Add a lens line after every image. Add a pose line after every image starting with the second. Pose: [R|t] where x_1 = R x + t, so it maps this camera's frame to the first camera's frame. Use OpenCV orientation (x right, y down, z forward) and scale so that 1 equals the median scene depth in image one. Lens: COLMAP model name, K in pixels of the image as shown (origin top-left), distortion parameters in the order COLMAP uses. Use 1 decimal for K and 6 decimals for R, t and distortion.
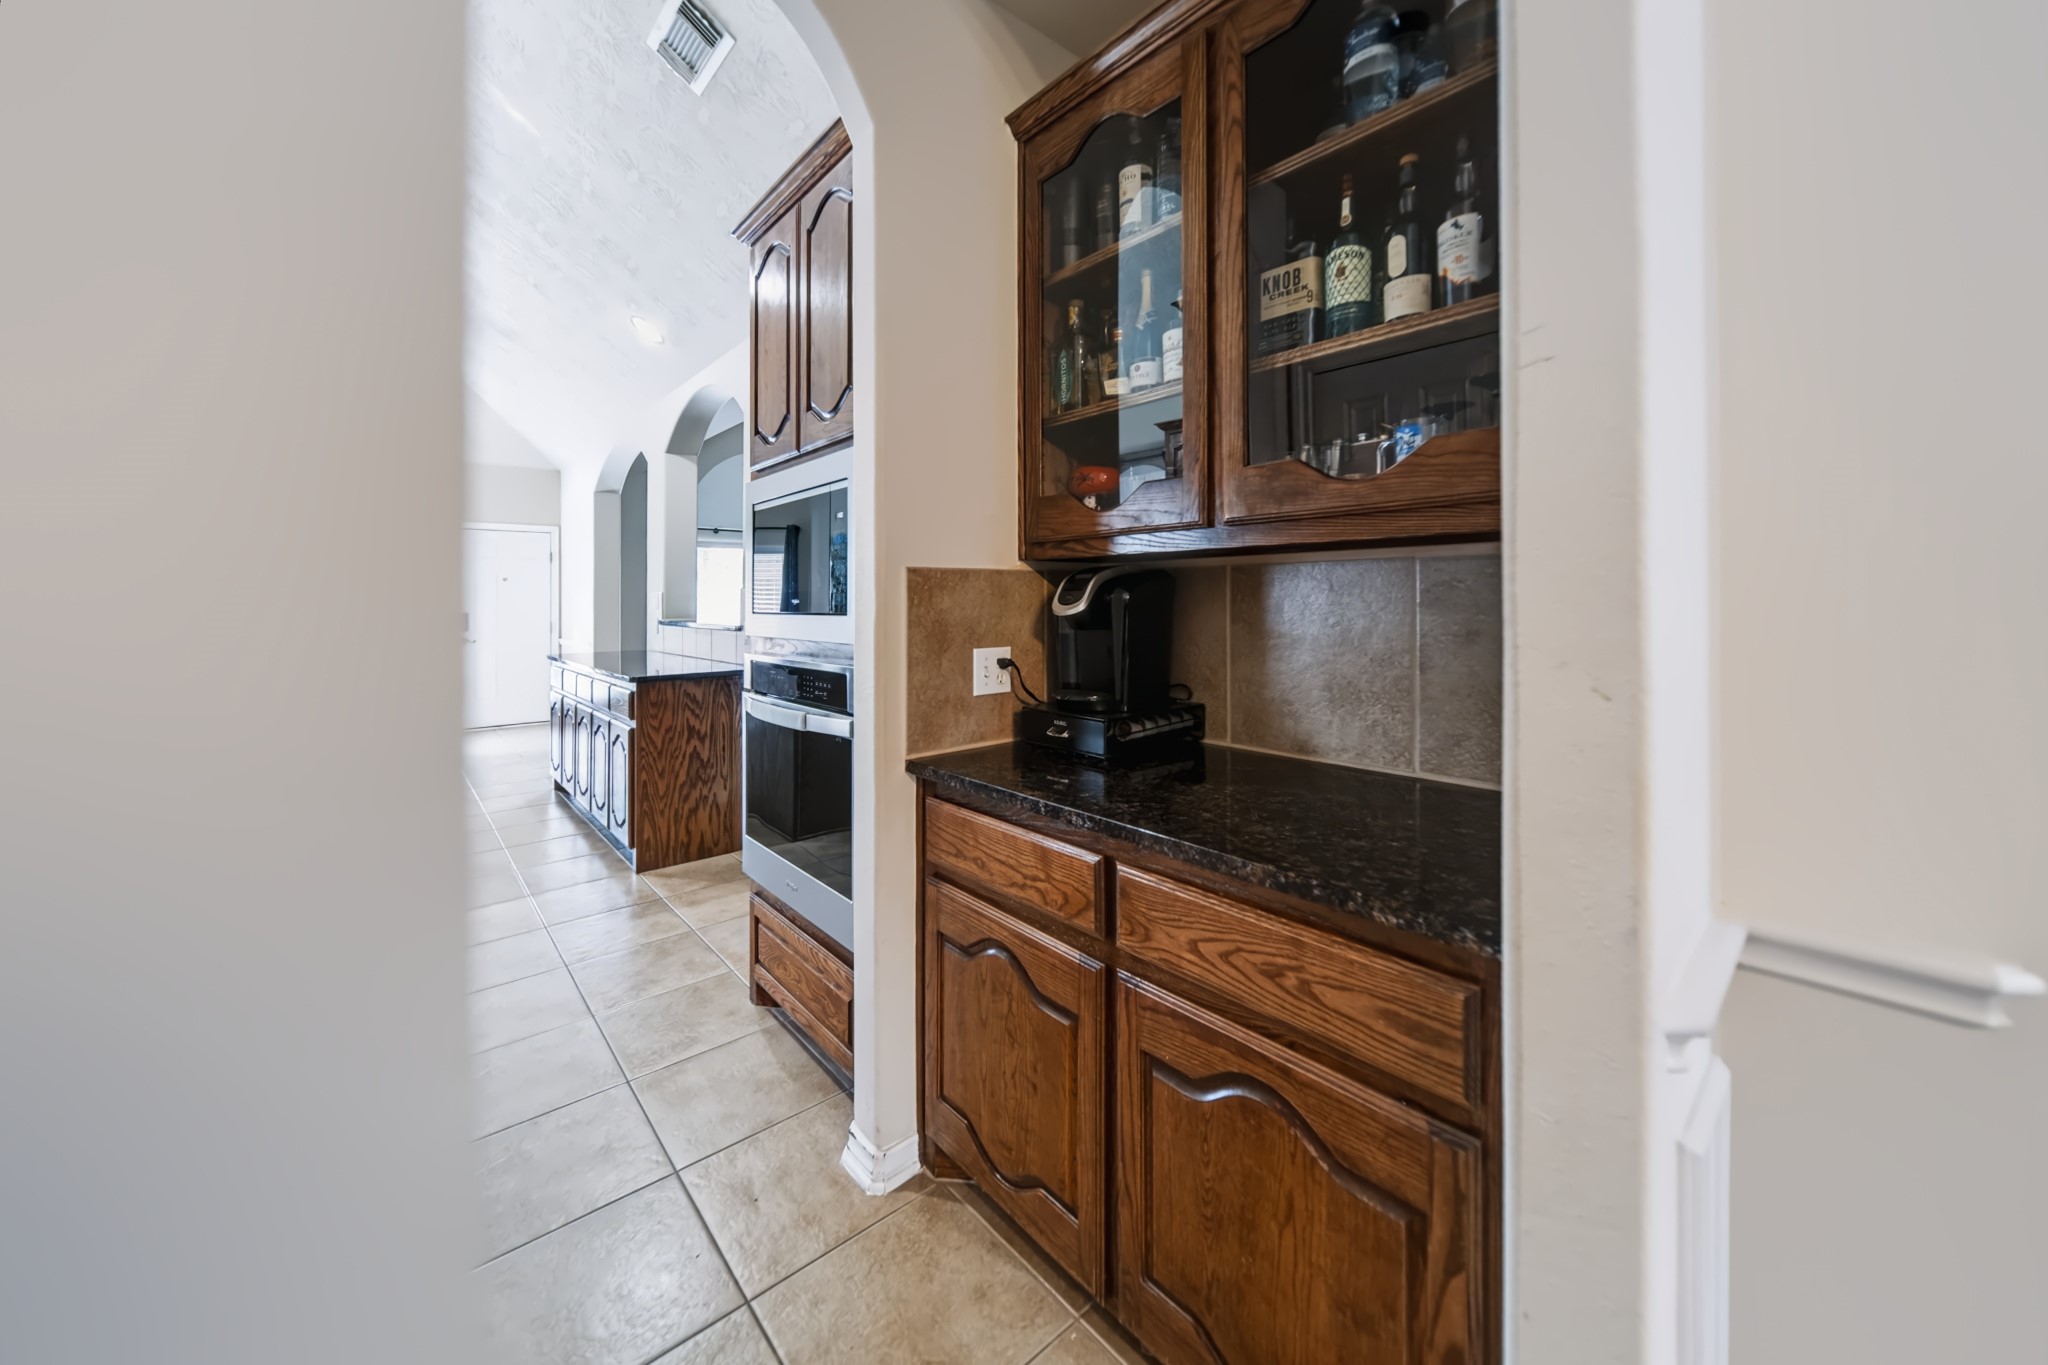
lens RADIAL K [[747.4, 0, 1022.0], [0, 747.4, 600.7], [0, 0, 1]] dist [-0.033757, 0.000005]
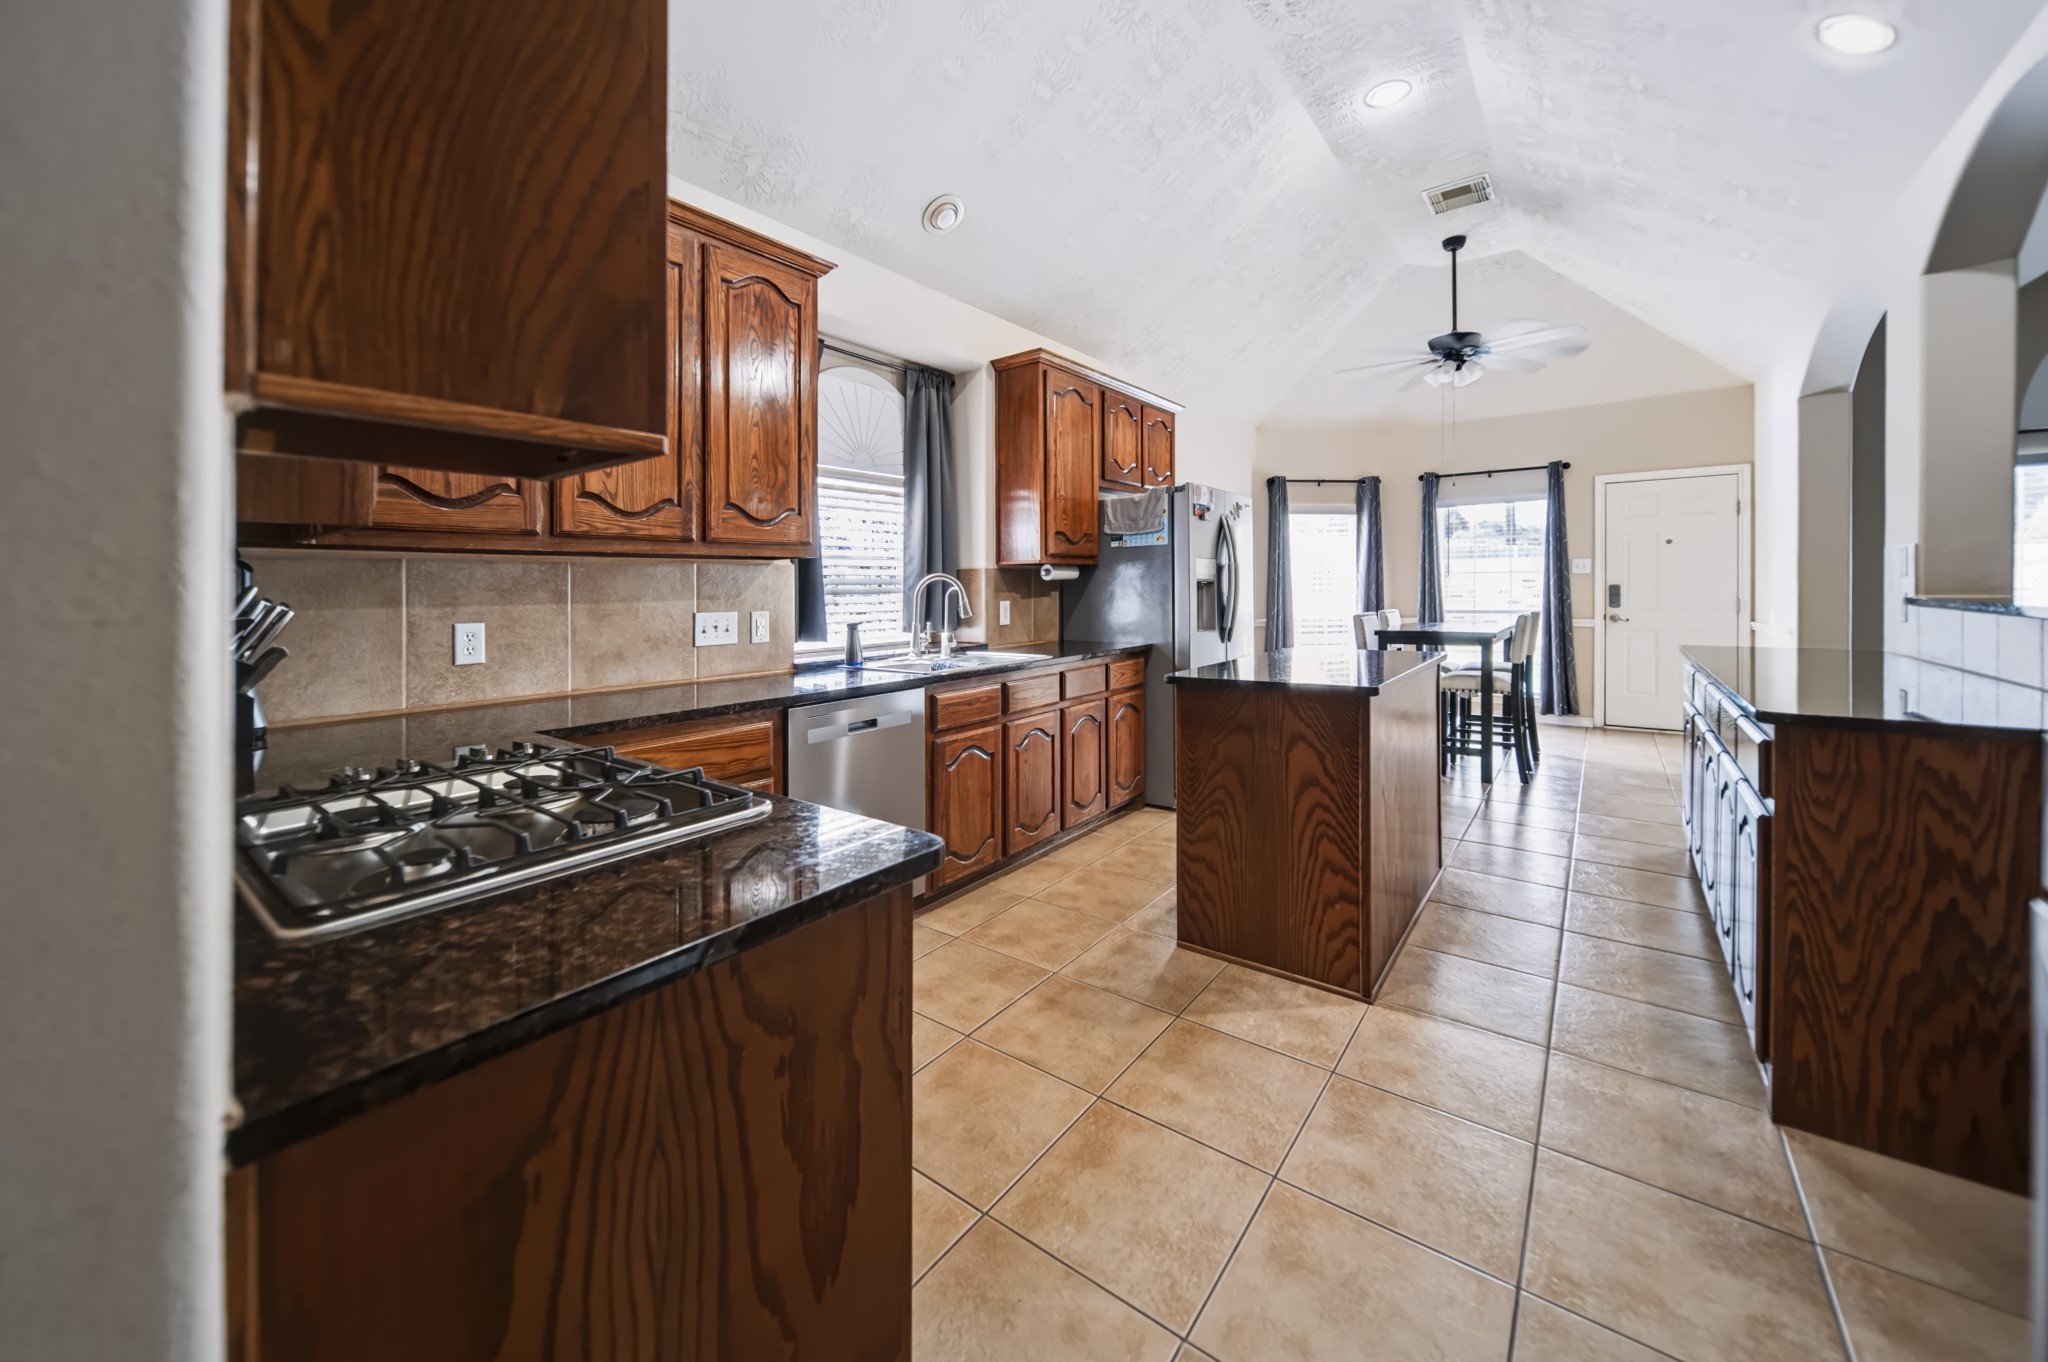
lens RADIAL K [[767.1, 0, 1030.6], [0, 767.1, 571.6], [0, 0, 1]] dist [-0.001528, -0.000117]
pose [[0.204652, -0.011656, -0.978765, -0.122421], [0.013260, 0.999870, -0.009135, 0.007999], [0.978745, -0.011109, 0.204780, 0.403137]]
